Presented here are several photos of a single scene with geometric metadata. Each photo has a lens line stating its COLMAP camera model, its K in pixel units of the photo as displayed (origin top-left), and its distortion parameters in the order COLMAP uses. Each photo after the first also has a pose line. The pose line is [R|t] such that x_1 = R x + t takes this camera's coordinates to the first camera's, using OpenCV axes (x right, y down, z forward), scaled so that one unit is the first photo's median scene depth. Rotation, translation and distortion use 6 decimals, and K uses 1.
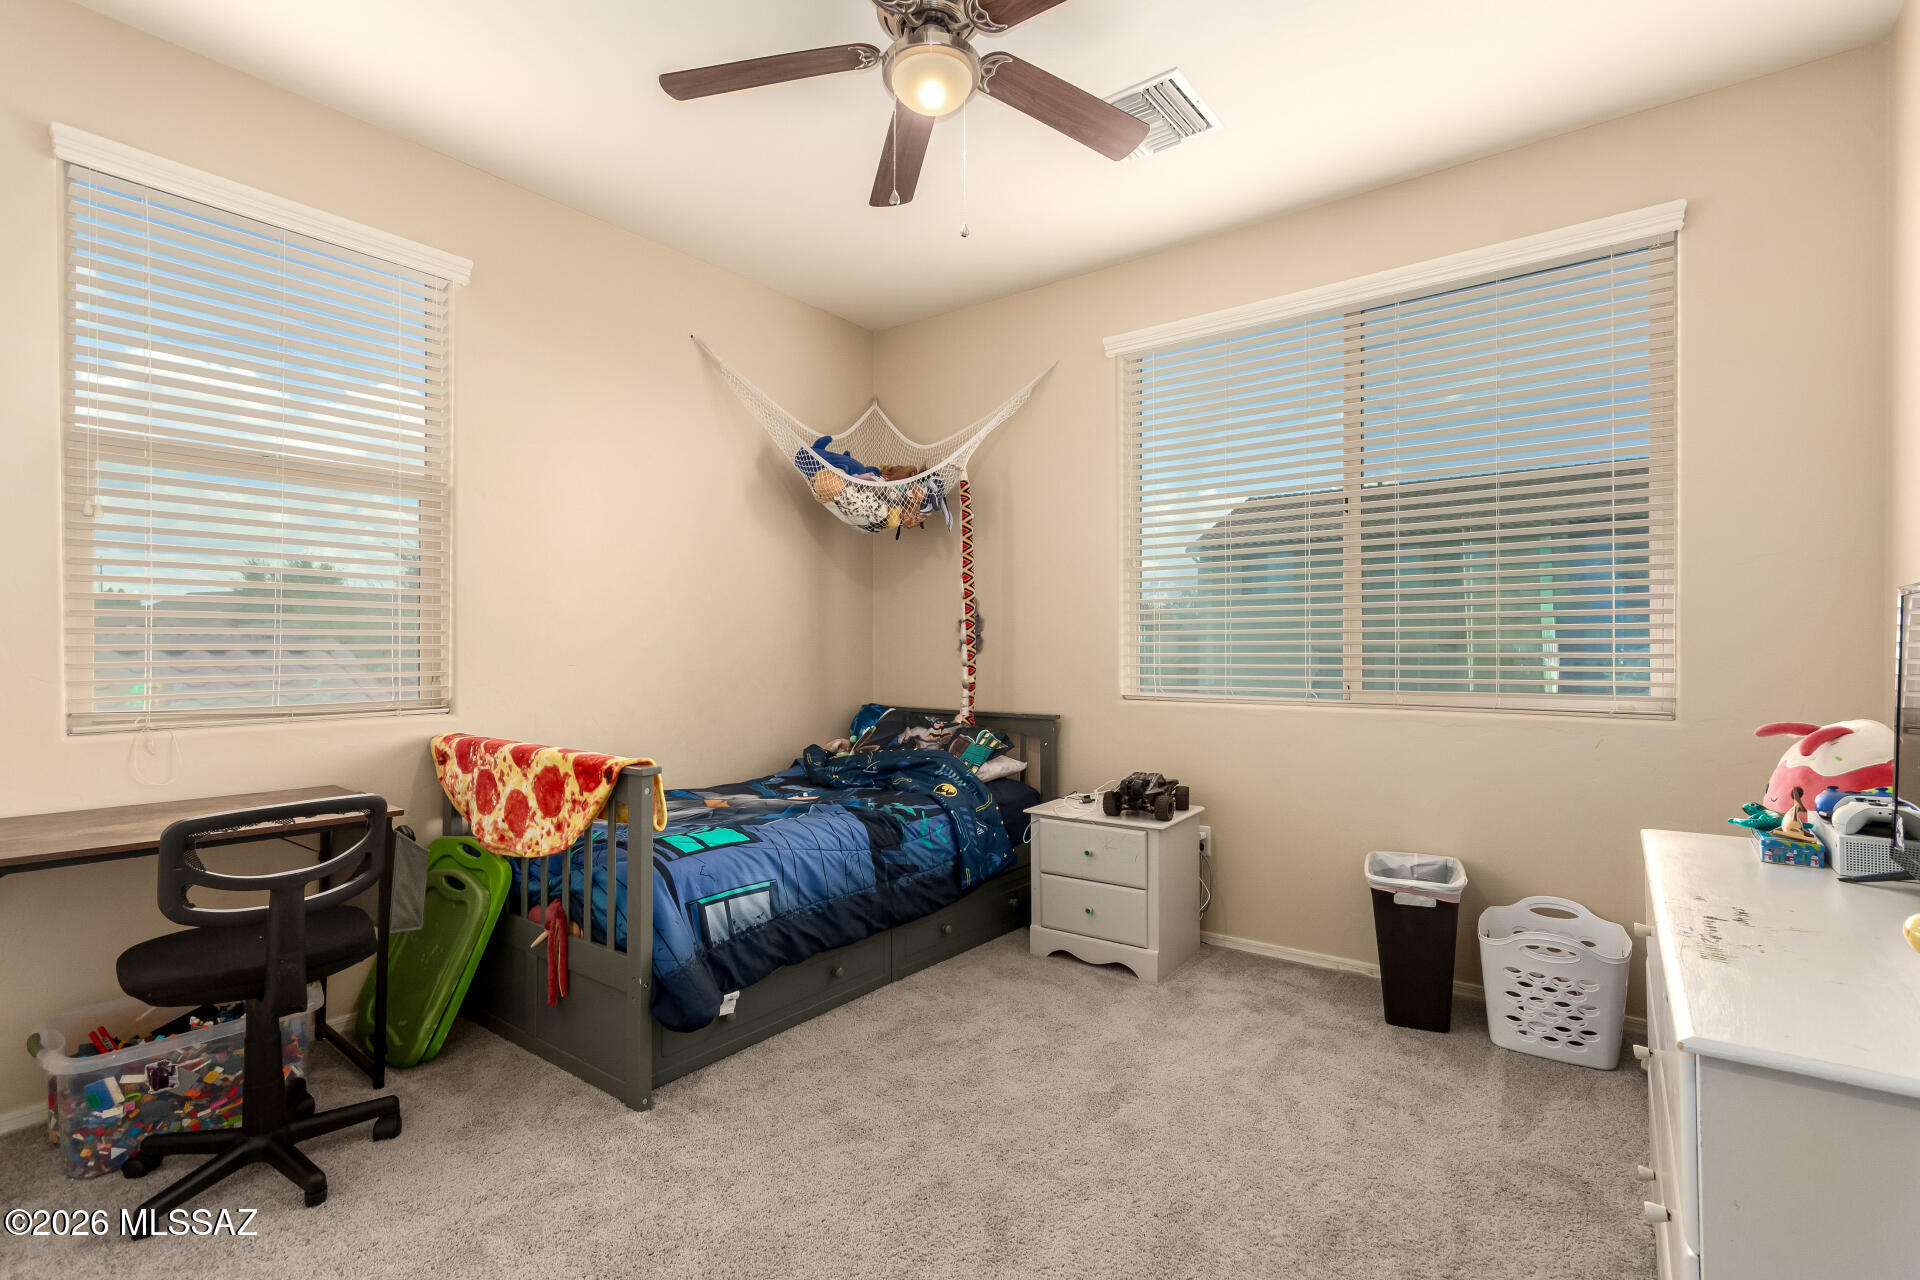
lens RADIAL K [[893.8, 0, 977.7], [0, 893.8, 638.4], [0, 0, 1]] dist [0.002406, -0.000220]
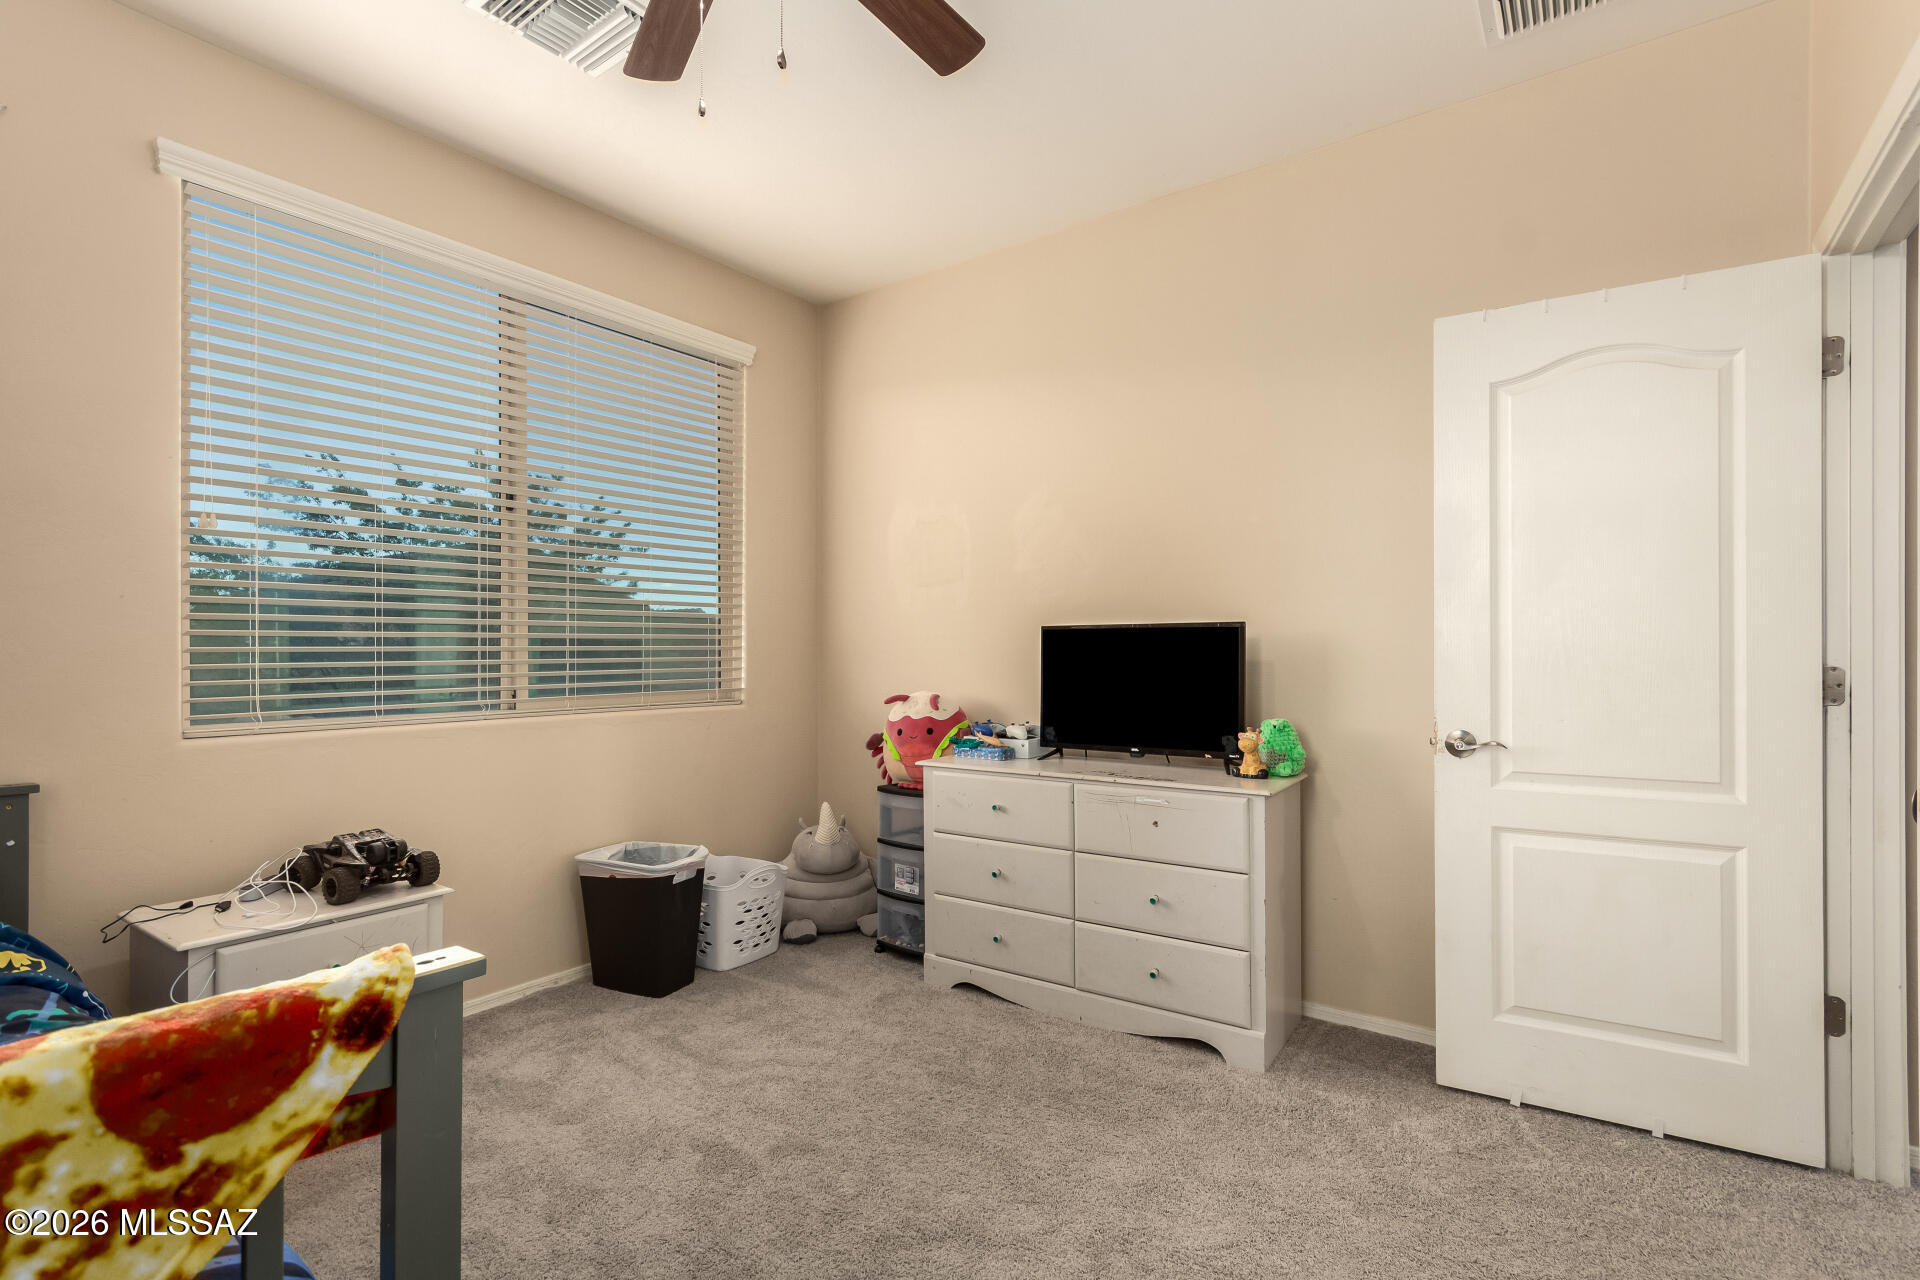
lens RADIAL K [[893.8, 0, 977.4], [0, 893.8, 650.2], [0, 0, 1]] dist [0.002406, -0.000220]
pose [[-0.021272, -0.000993, 0.999773, -0.703578], [-0.001556, 0.999998, 0.000960, 0.006979], [-0.999773, -0.001535, -0.021273, 0.707719]]
